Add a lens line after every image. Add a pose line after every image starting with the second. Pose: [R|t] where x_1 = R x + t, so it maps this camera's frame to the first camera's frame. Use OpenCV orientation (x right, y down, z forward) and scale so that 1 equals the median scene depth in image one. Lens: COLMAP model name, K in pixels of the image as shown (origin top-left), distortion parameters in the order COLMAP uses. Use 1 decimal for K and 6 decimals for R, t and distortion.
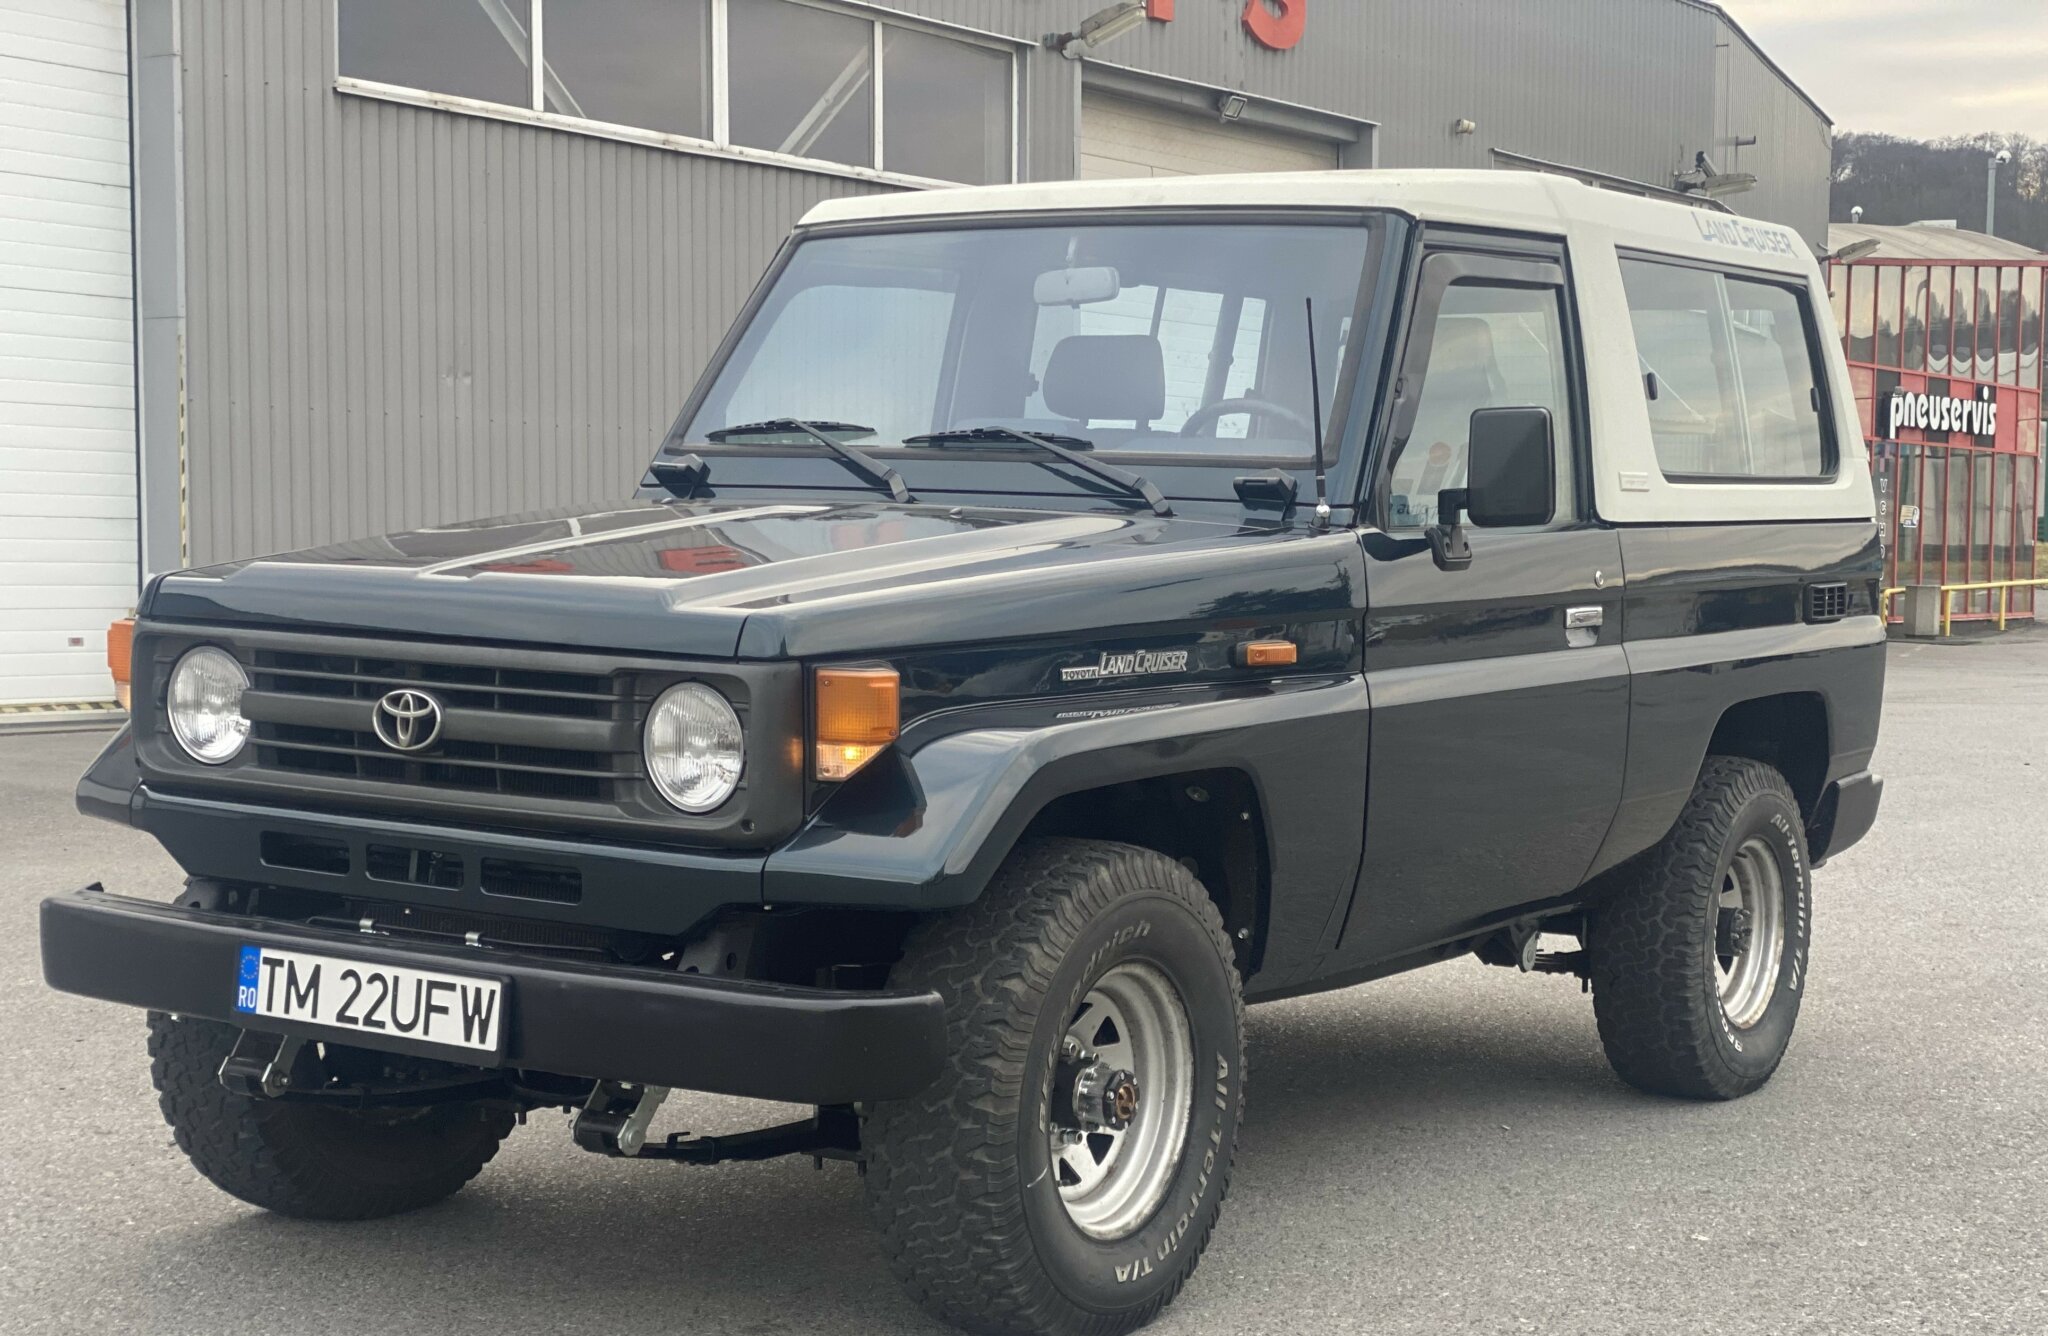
lens RADIAL K [[3172.2, 0, 1021.3], [0, 3172.2, 770.5], [0, 0, 1]] dist [0.166889, 0.031825]
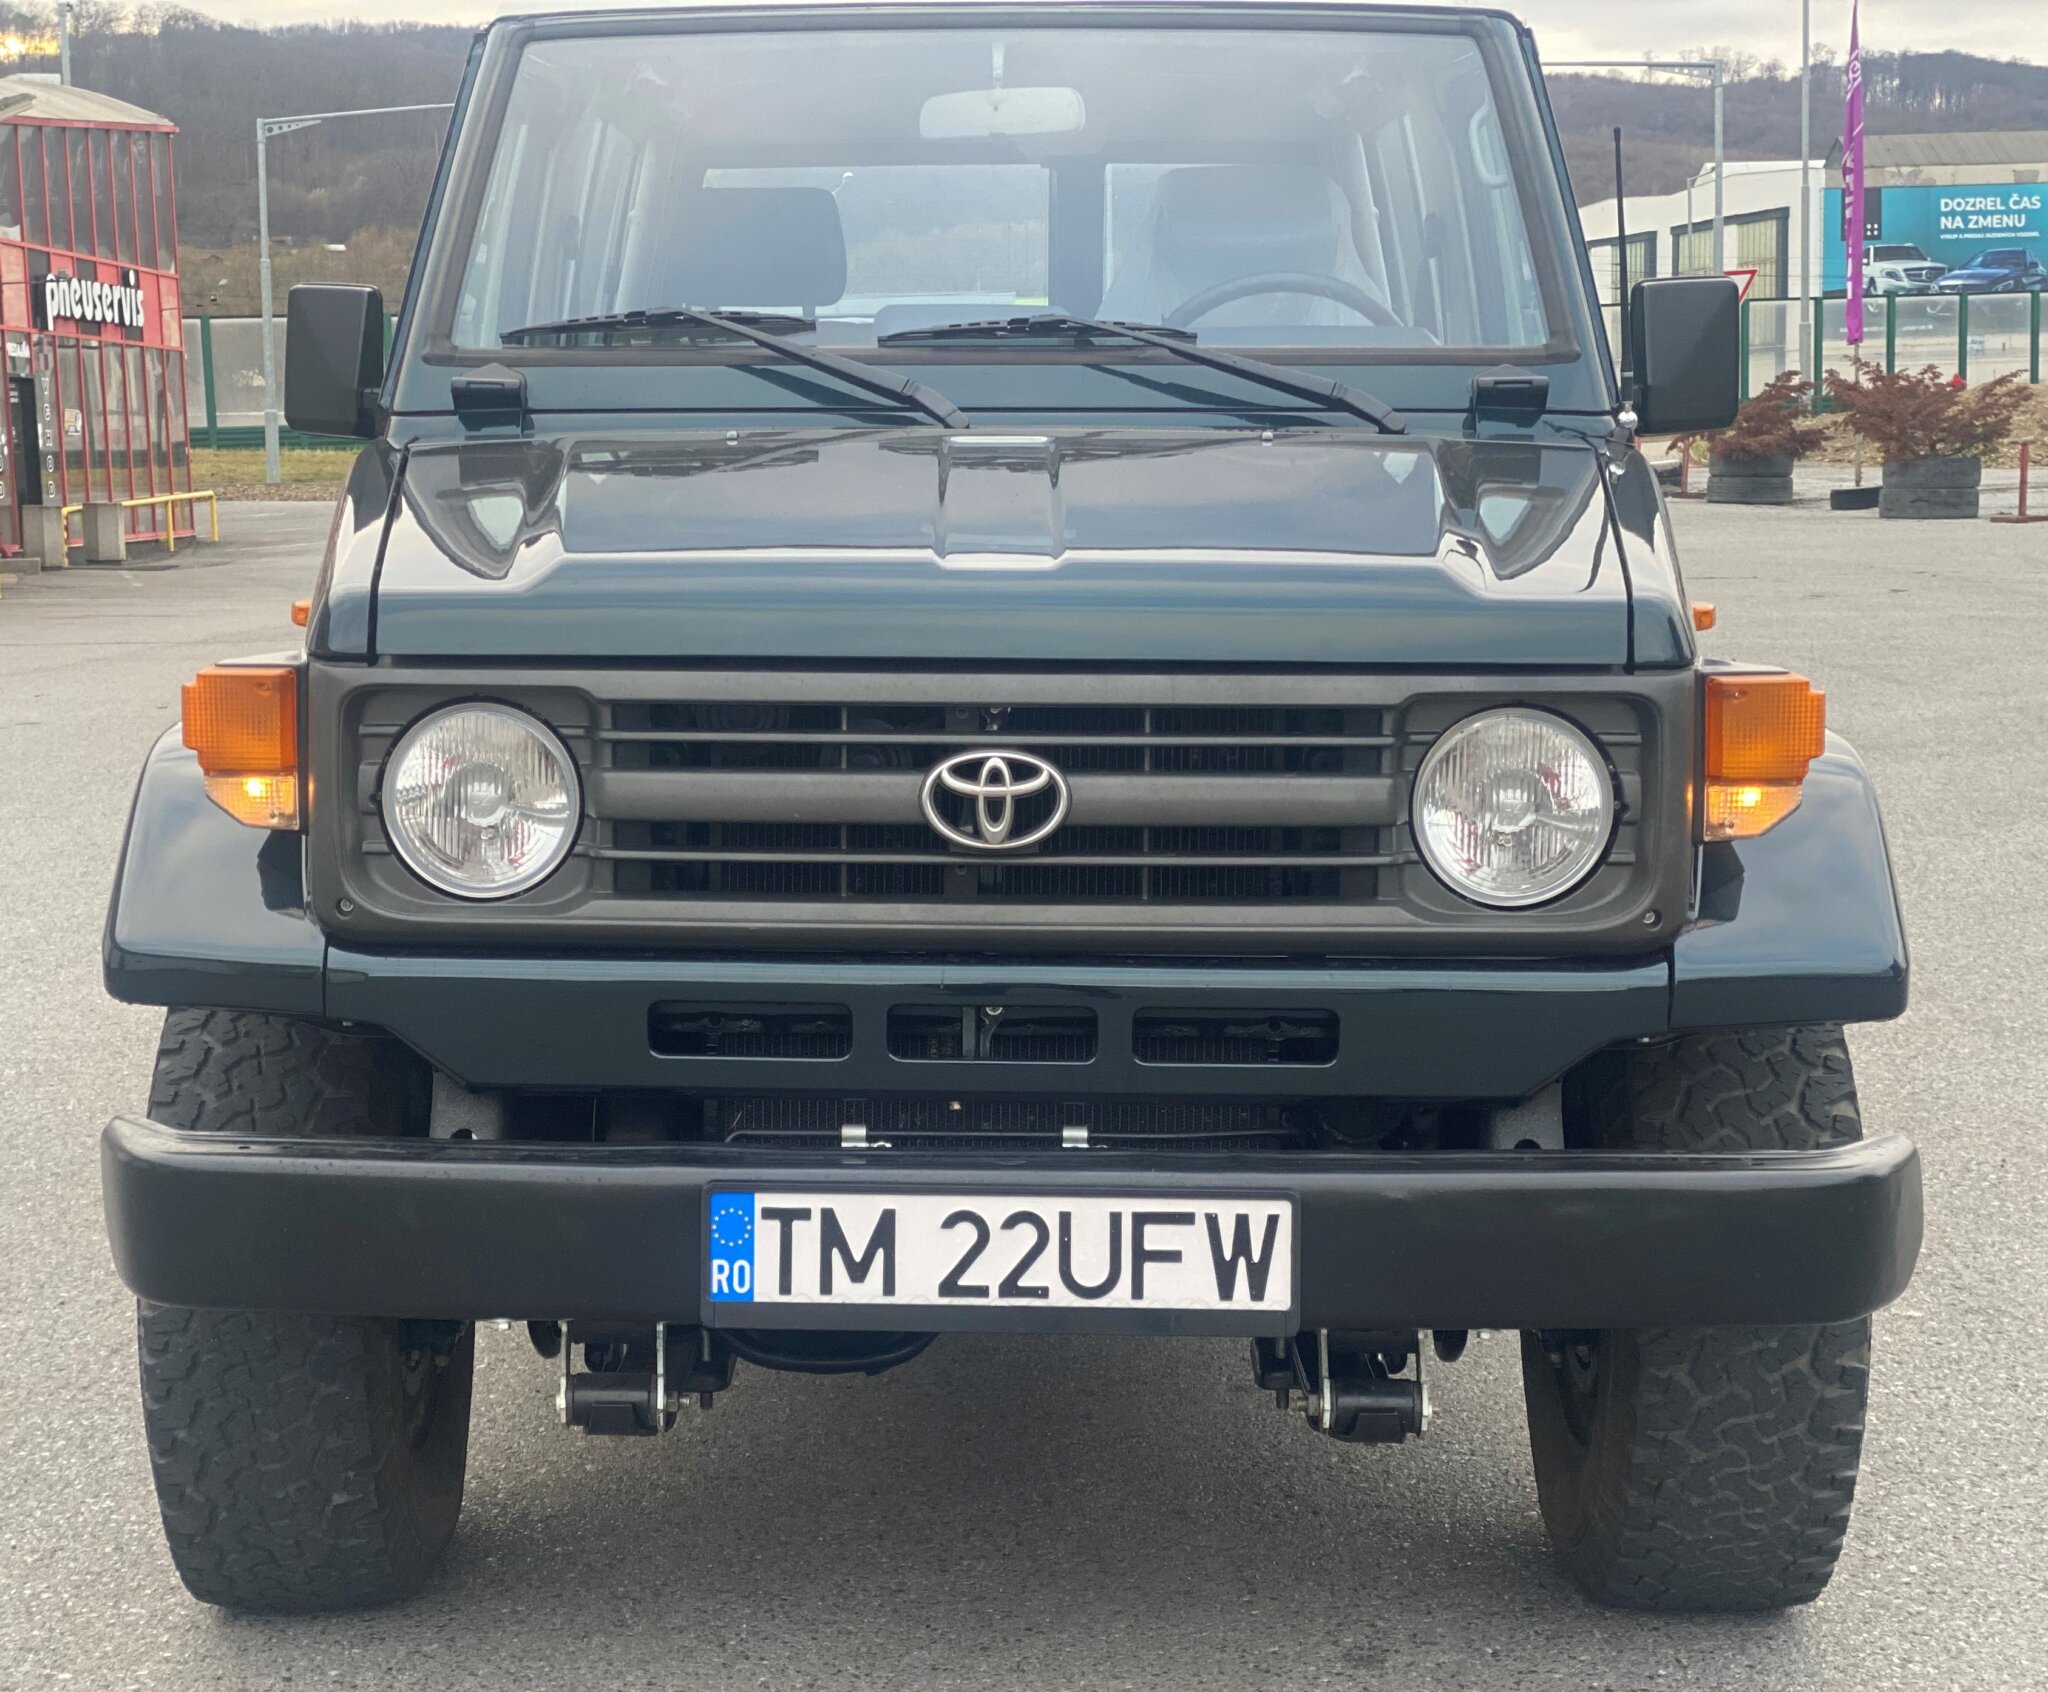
lens RADIAL K [[3734.4, 0, 800.9], [0, 3734.4, 850.5], [0, 0, 1]] dist [0.022717, 0.398907]
pose [[0.864502, -0.085450, 0.495313, -0.586730], [0.067930, 0.996265, 0.053311, -0.047494], [-0.498019, -0.012441, 0.867077, 0.390077]]
